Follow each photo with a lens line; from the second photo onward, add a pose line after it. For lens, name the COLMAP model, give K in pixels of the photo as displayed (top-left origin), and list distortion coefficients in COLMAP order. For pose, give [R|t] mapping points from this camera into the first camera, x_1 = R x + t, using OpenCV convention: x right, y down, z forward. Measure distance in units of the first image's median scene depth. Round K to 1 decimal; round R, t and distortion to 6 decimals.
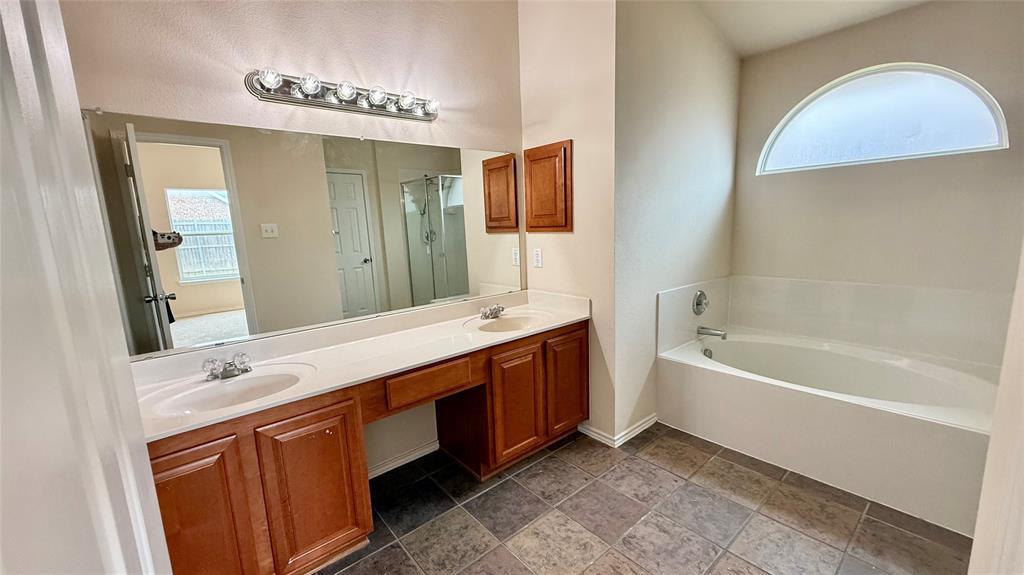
lens RADIAL K [[407.4, 0, 515.4], [0, 407.4, 285.8], [0, 0, 1]] dist [0.002889, 0.000017]
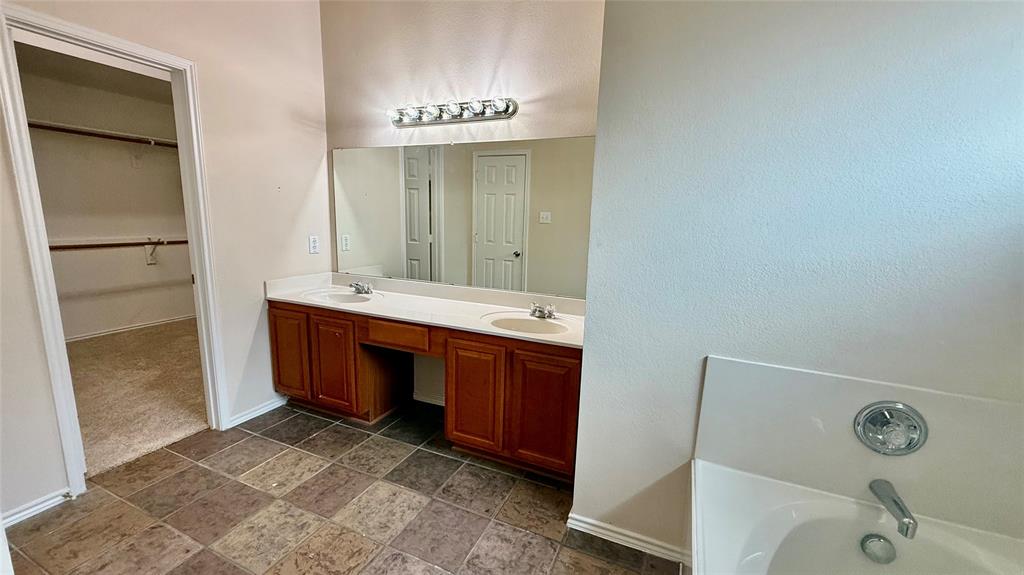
lens RADIAL K [[407.4, 0, 505.9], [0, 407.4, 289.2], [0, 0, 1]] dist [0.002889, 0.000017]
pose [[0.428826, 0.207082, -0.879332, 0.875760], [-0.183927, 0.972998, 0.139444, -0.123000], [0.884465, 0.101936, 0.455335, 0.592989]]
